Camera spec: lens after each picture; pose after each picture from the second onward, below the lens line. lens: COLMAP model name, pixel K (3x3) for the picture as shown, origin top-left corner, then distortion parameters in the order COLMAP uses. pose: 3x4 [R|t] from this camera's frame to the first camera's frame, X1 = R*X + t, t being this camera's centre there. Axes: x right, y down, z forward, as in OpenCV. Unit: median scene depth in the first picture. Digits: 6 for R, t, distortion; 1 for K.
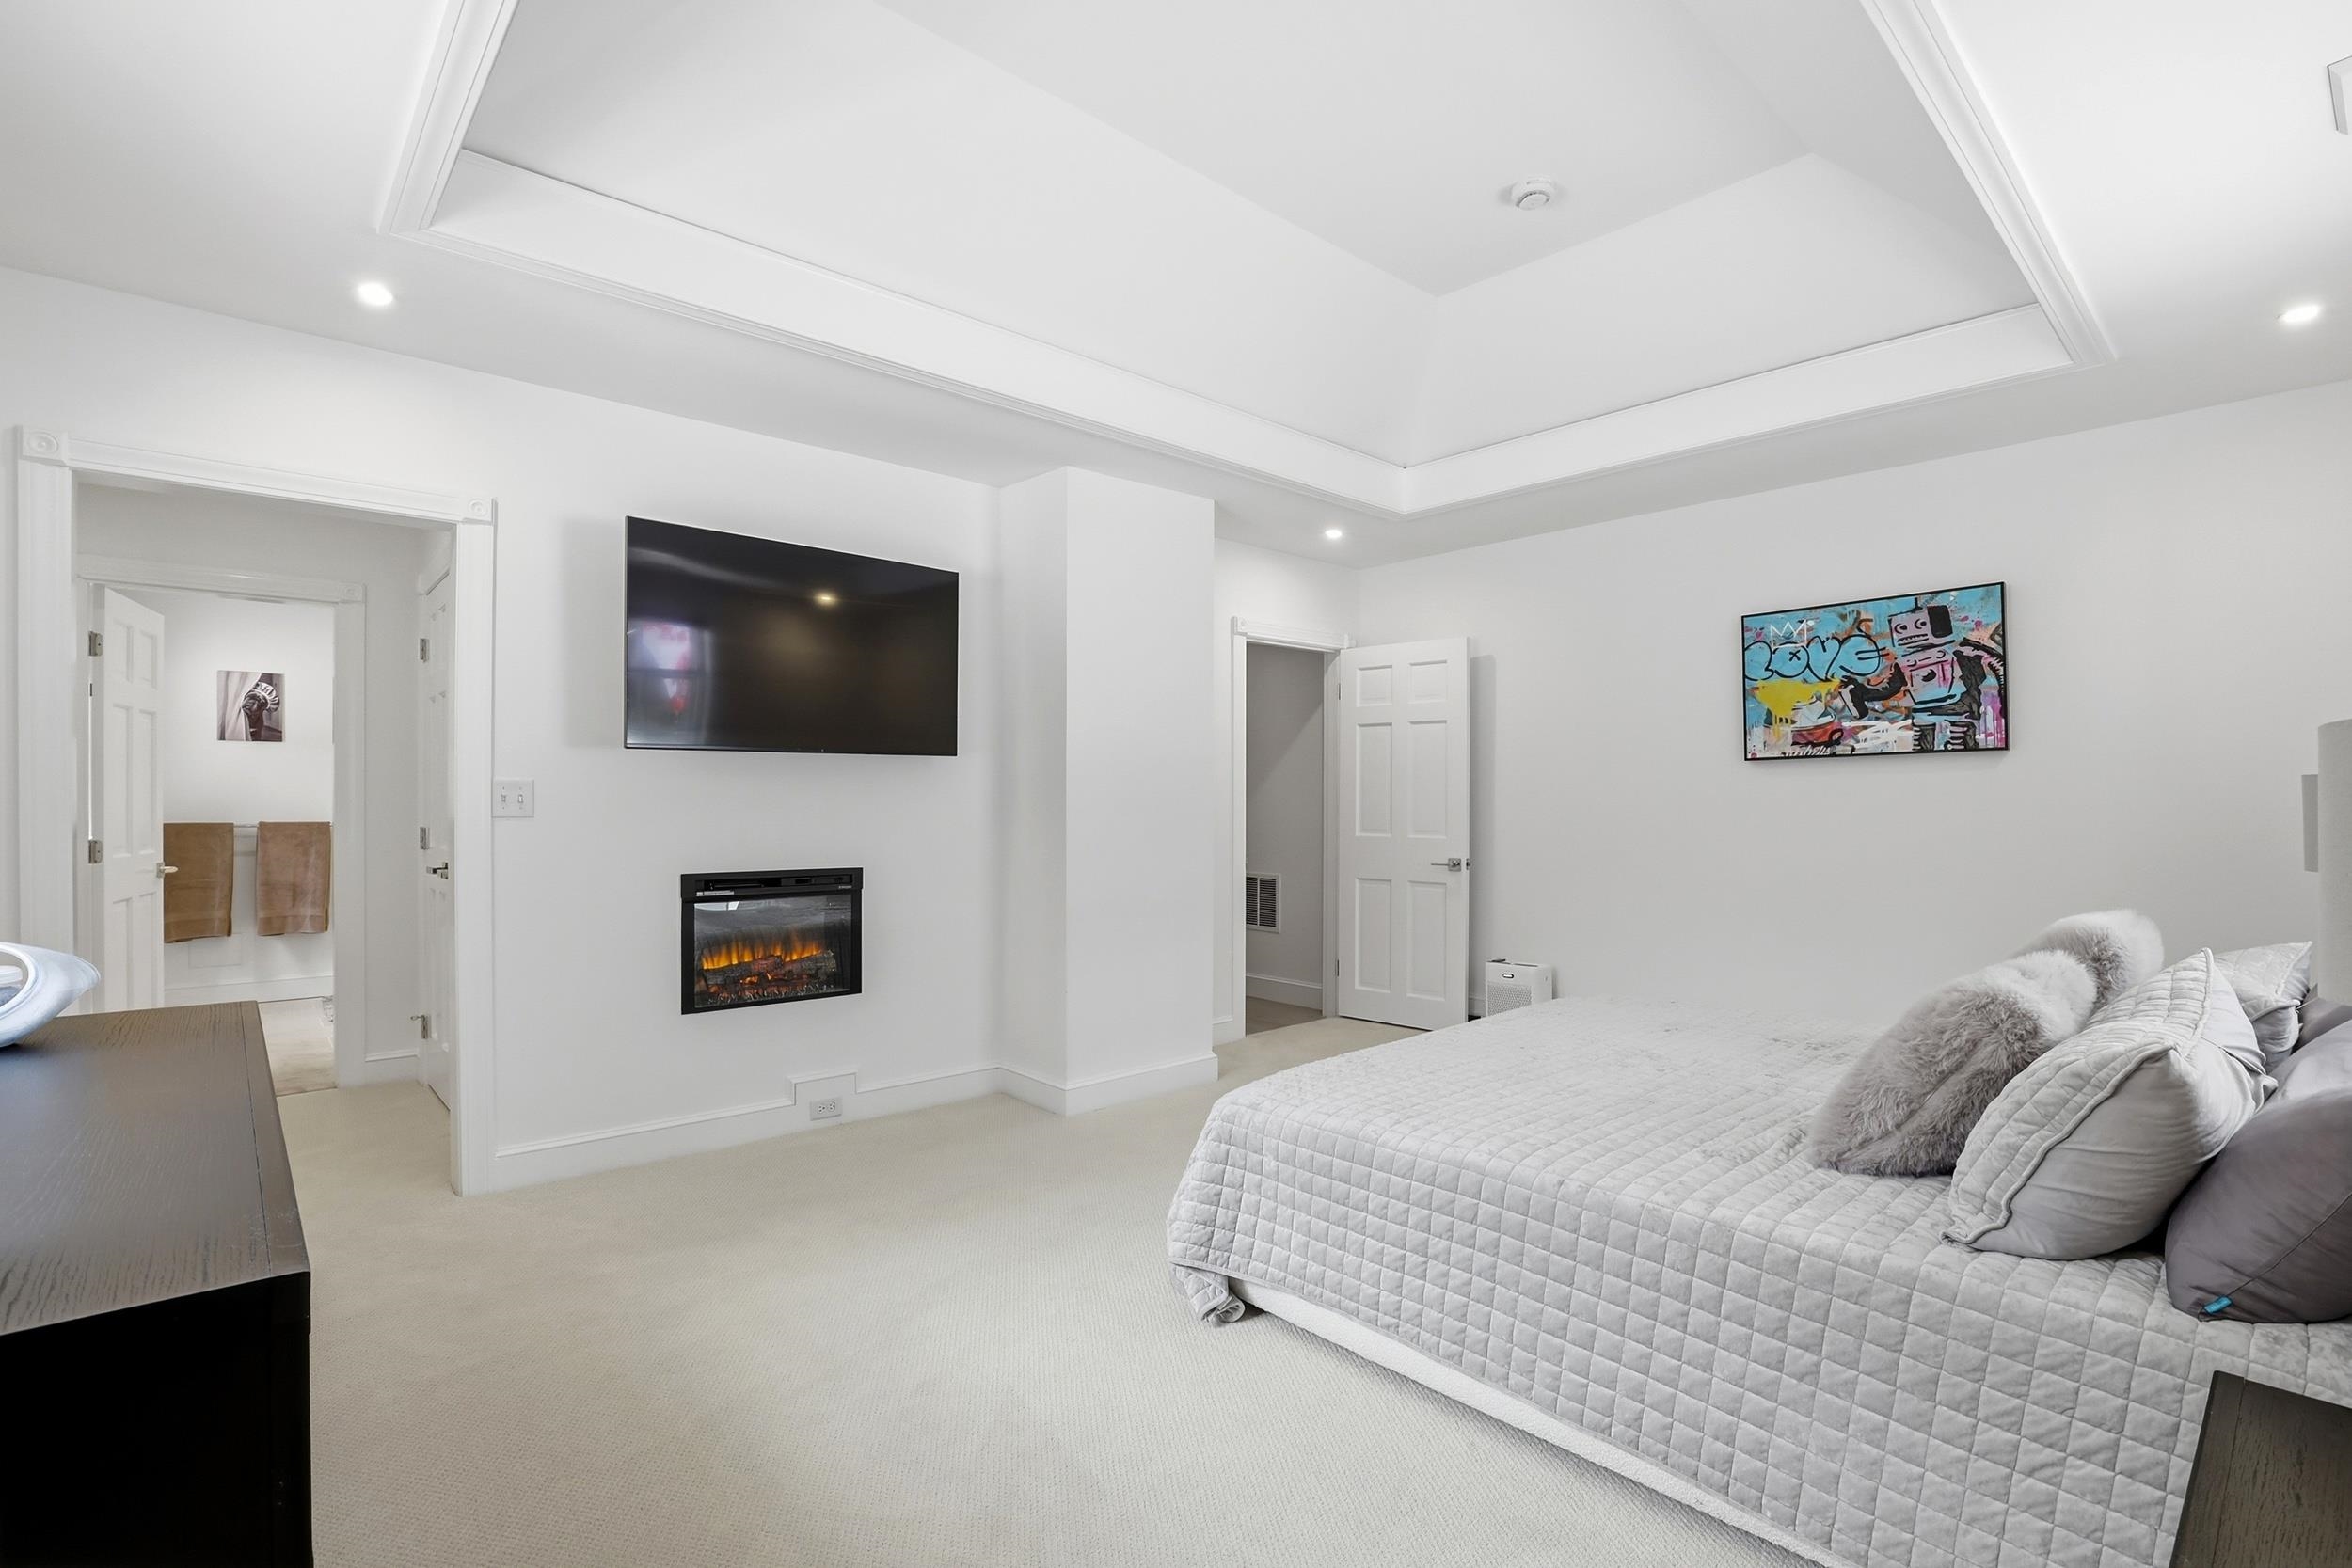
lens RADIAL K [[1092.0, 0, 1217.3], [0, 1092.0, 795.5], [0, 0, 1]] dist [-0.033434, 0.004548]
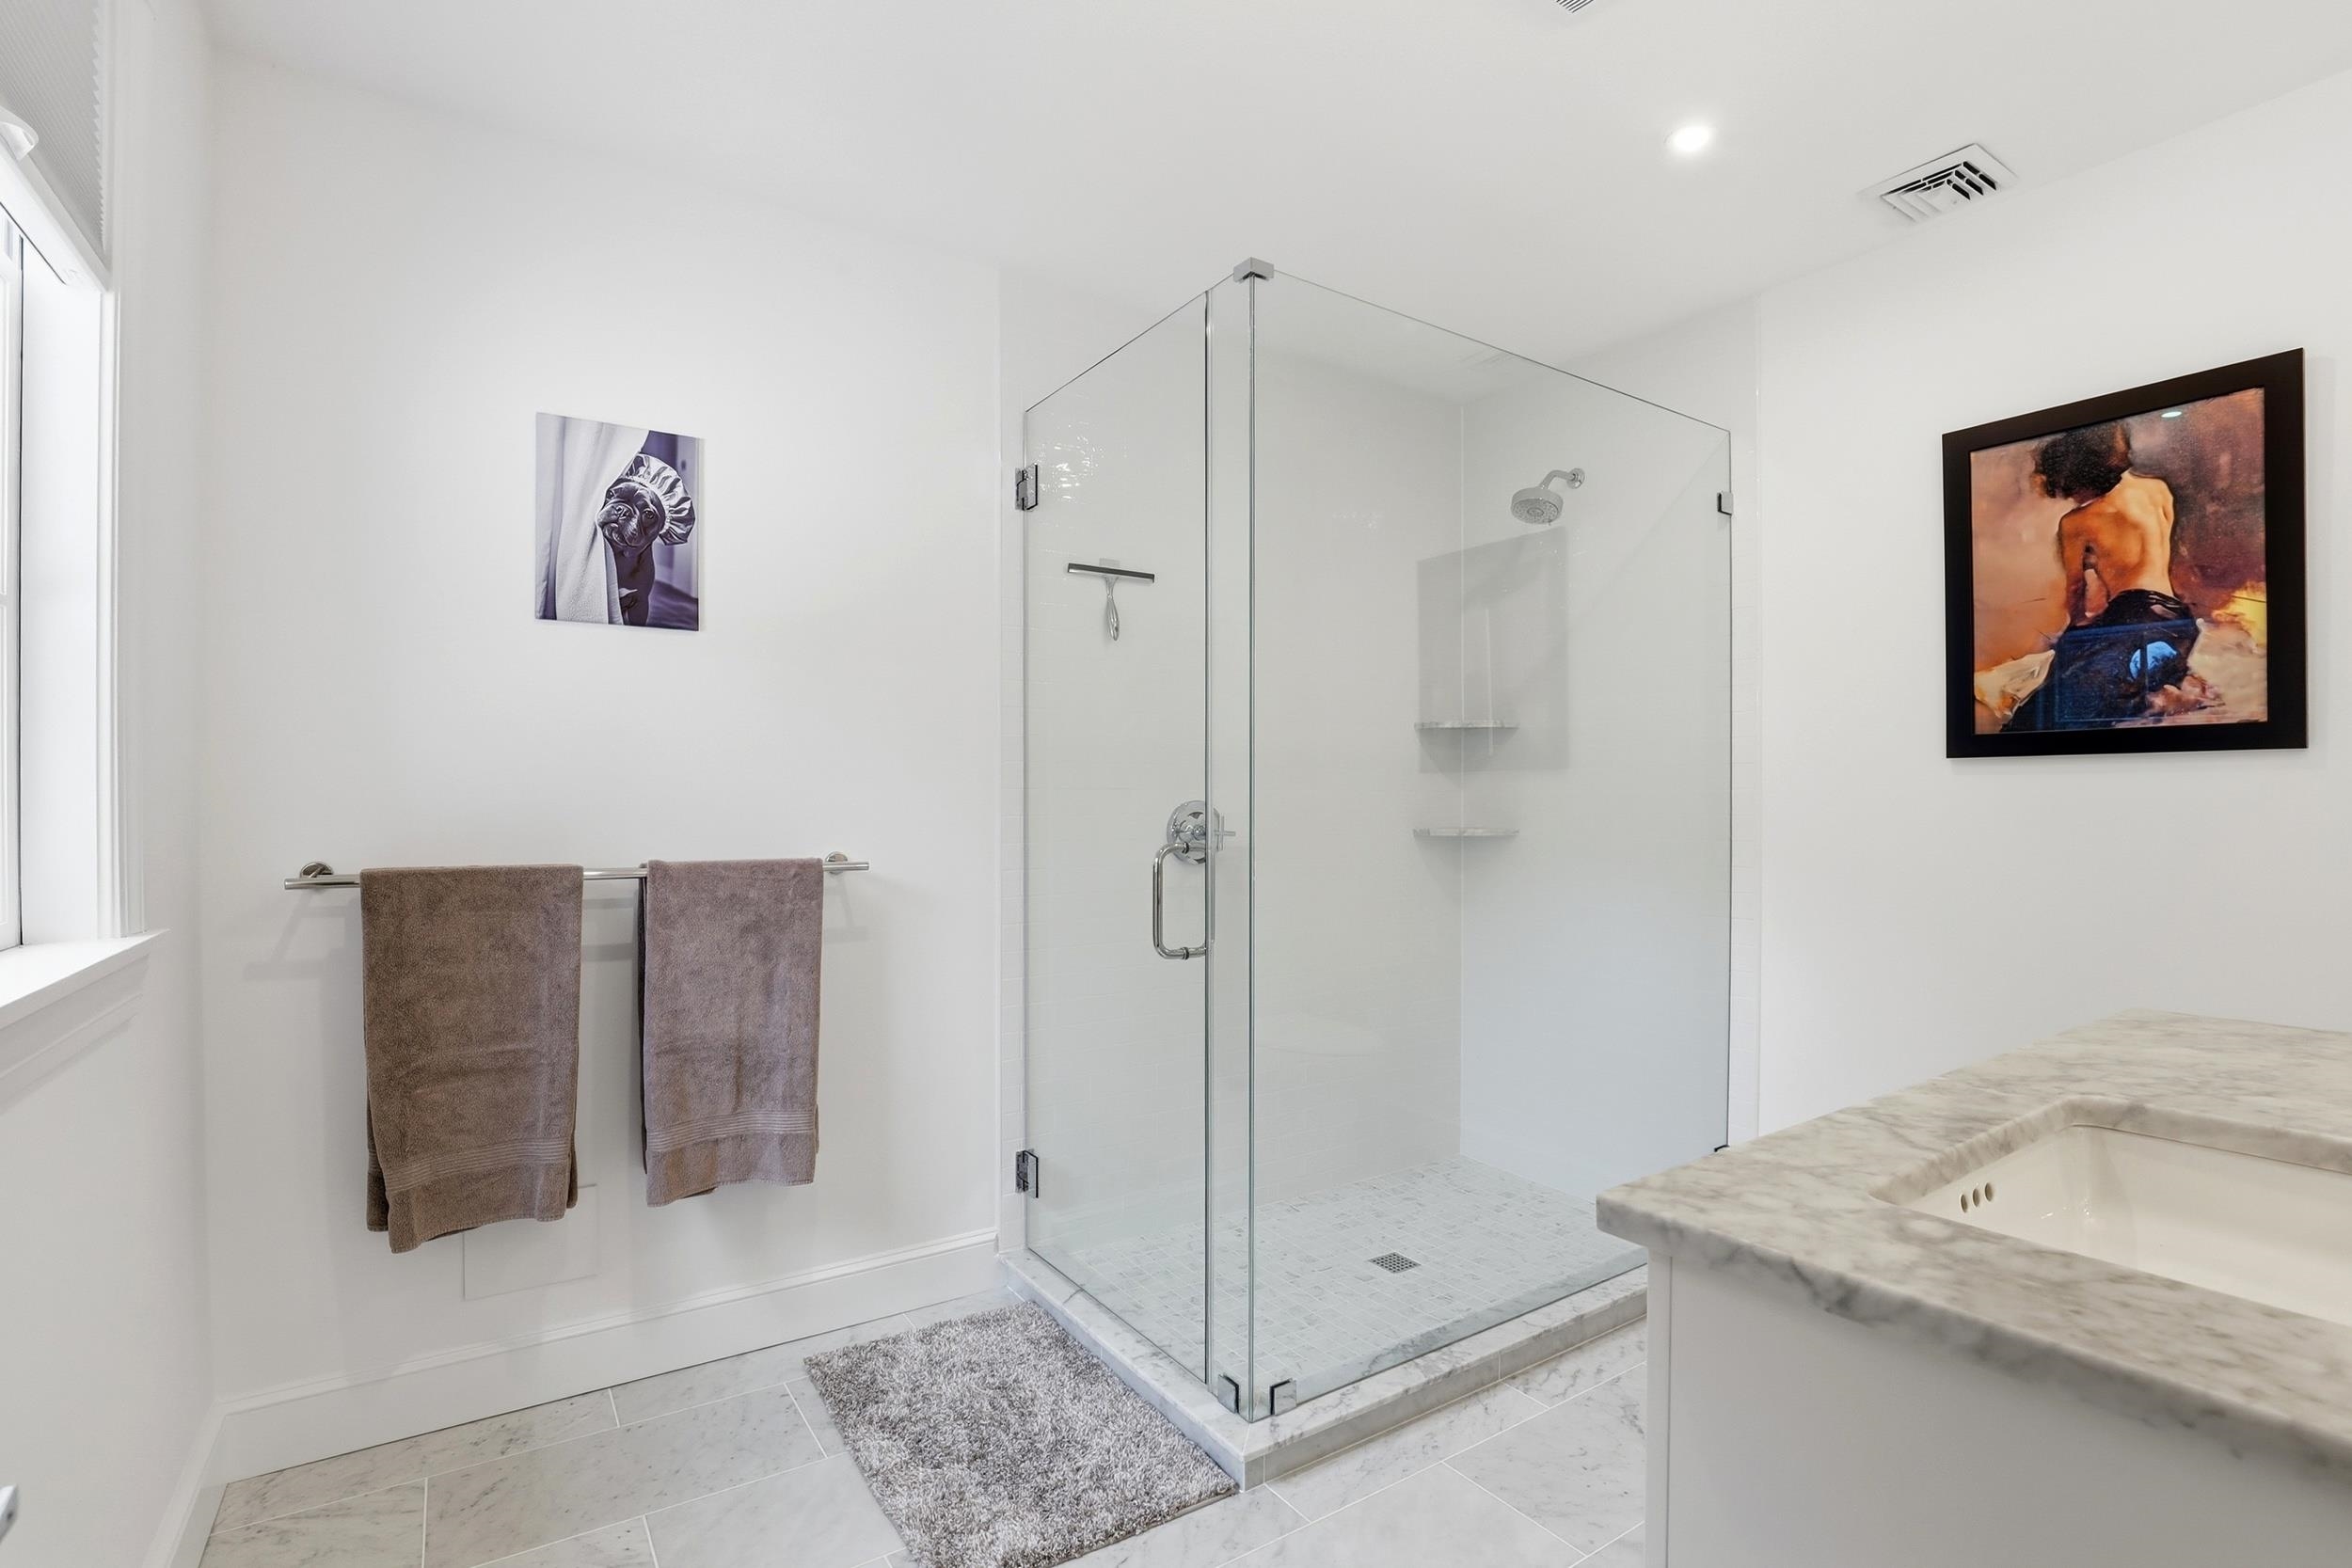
lens RADIAL K [[1092.0, 0, 1189.5], [0, 1092.0, 798.2], [0, 0, 1]] dist [-0.033434, 0.004548]
pose [[0.985377, -0.005424, -0.170302, -0.667003], [0.005180, 0.999985, -0.001878, 0.006111], [0.170309, 0.000968, 0.985390, 0.687206]]
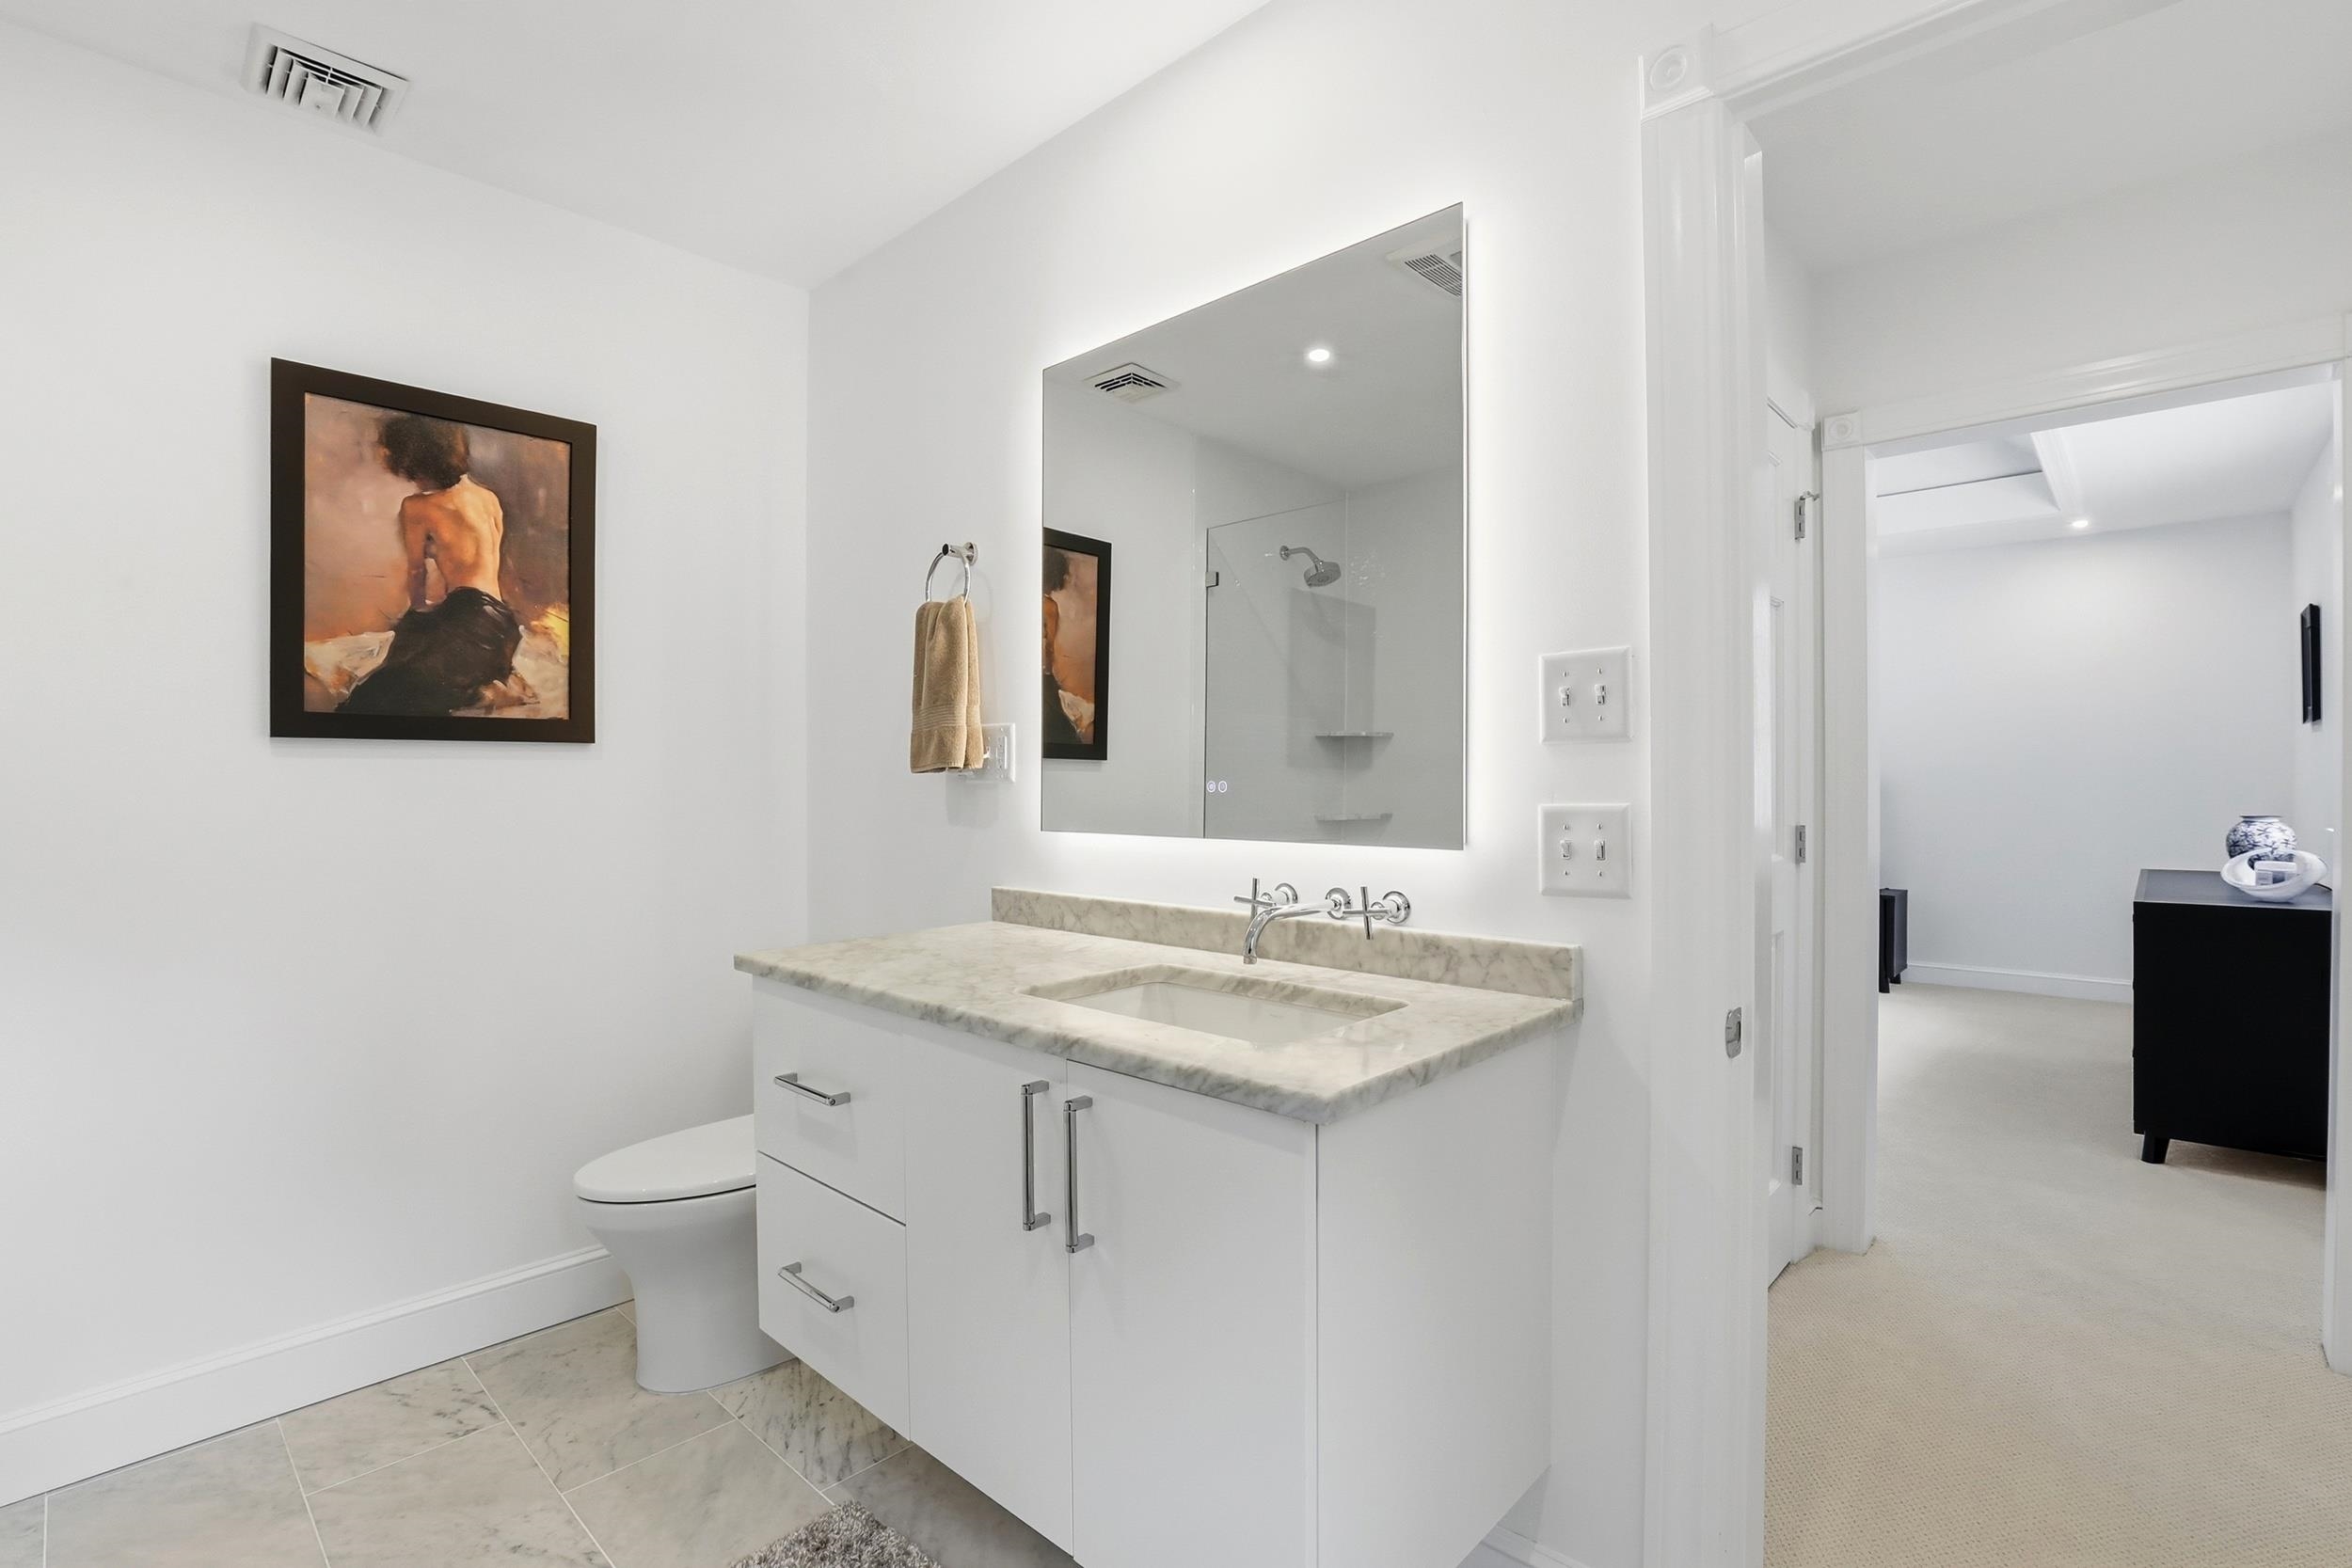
lens RADIAL K [[1092.0, 0, 1181.1], [0, 1092.0, 786.5], [0, 0, 1]] dist [-0.033434, 0.004548]
pose [[-0.056825, -0.011205, 0.998321, -0.800821], [0.002068, 0.999934, 0.011341, 0.004608], [-0.998382, 0.002709, -0.056798, 0.844571]]
